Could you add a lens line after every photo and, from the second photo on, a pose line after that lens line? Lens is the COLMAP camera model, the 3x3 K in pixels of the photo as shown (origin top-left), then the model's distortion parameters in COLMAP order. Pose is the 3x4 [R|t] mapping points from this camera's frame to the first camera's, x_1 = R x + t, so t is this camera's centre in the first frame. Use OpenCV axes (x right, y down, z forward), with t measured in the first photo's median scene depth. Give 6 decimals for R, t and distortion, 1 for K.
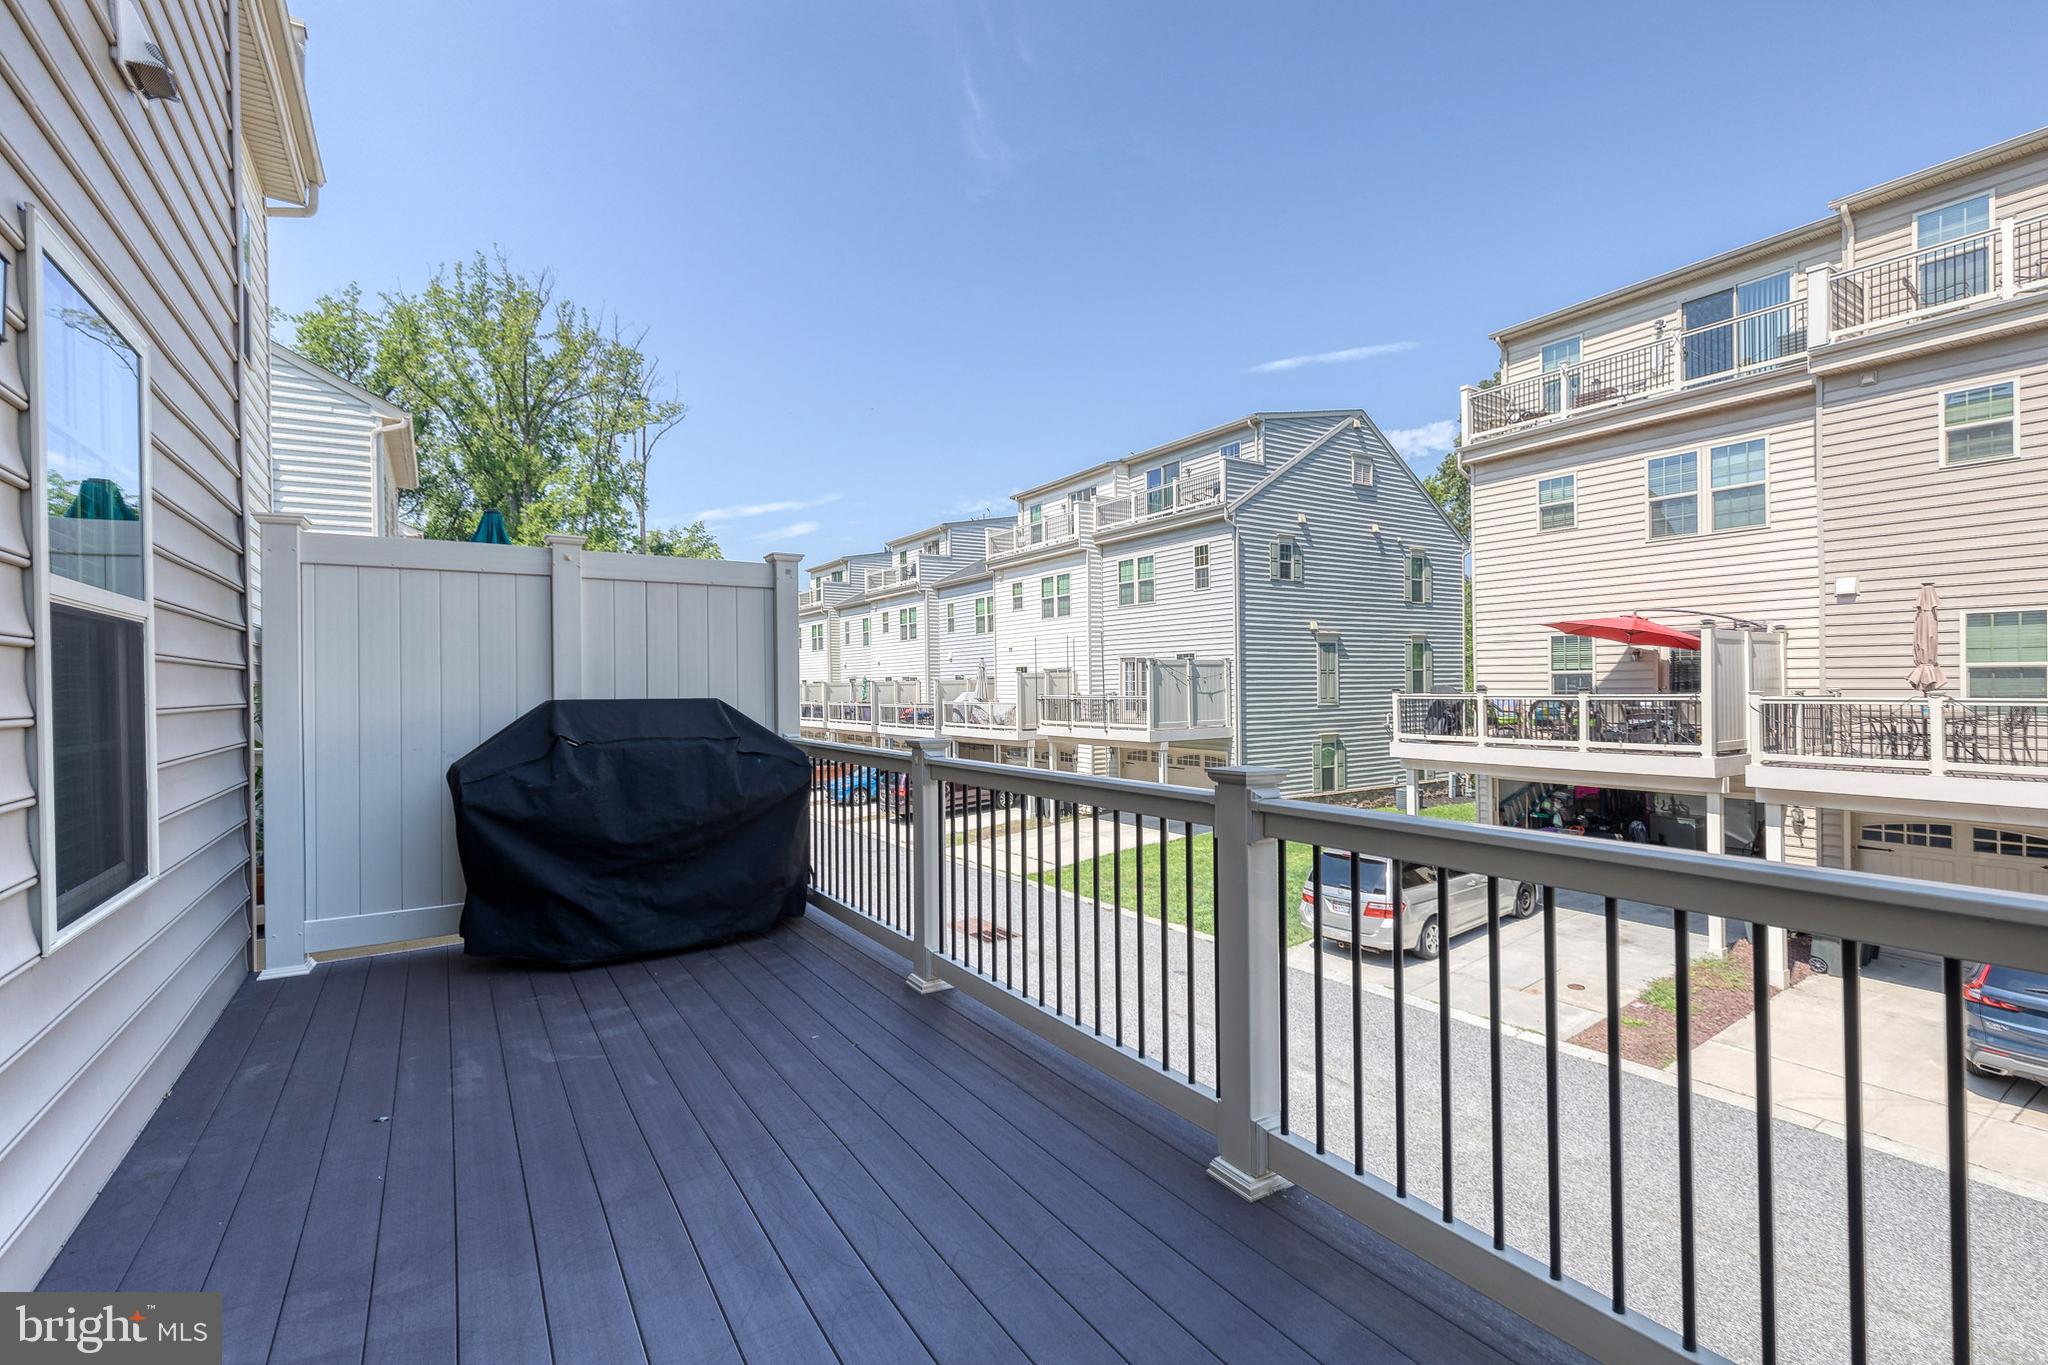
lens RADIAL K [[934.9, 0, 1046.3], [0, 934.9, 677.8], [0, 0, 1]] dist [0.002216, 0.000622]
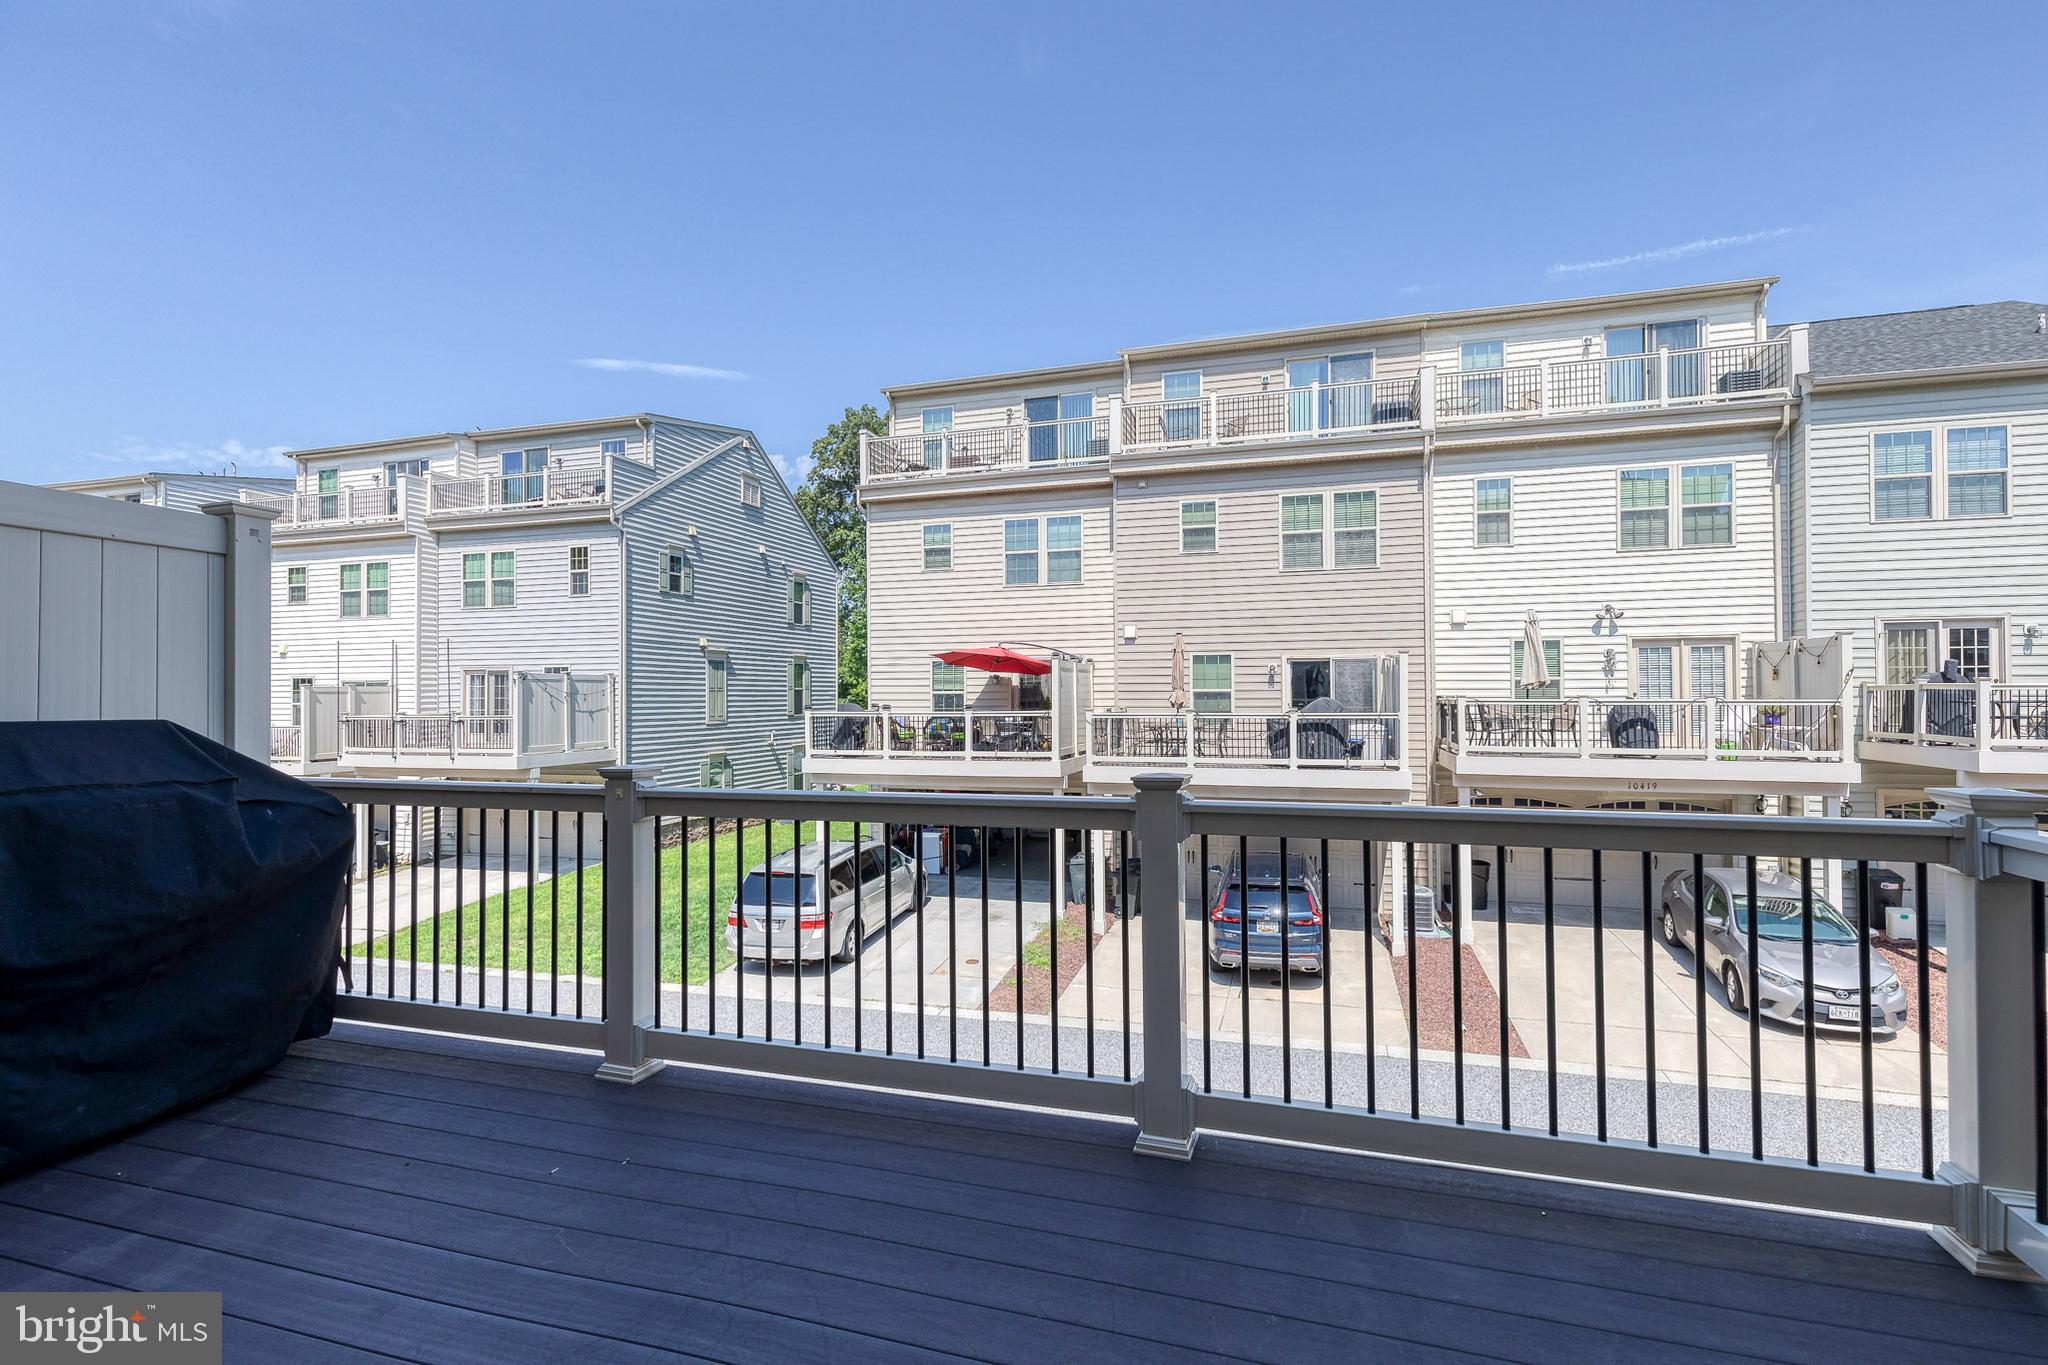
lens RADIAL K [[931.5, 0, 1055.1], [0, 931.5, 676.1], [0, 0, 1]] dist [0.005378, -0.000115]
pose [[0.755226, 0.022250, 0.655086, -0.095557], [-0.007980, 0.999662, -0.024754, 0.001039], [-0.655415, 0.013468, 0.755148, 0.036650]]
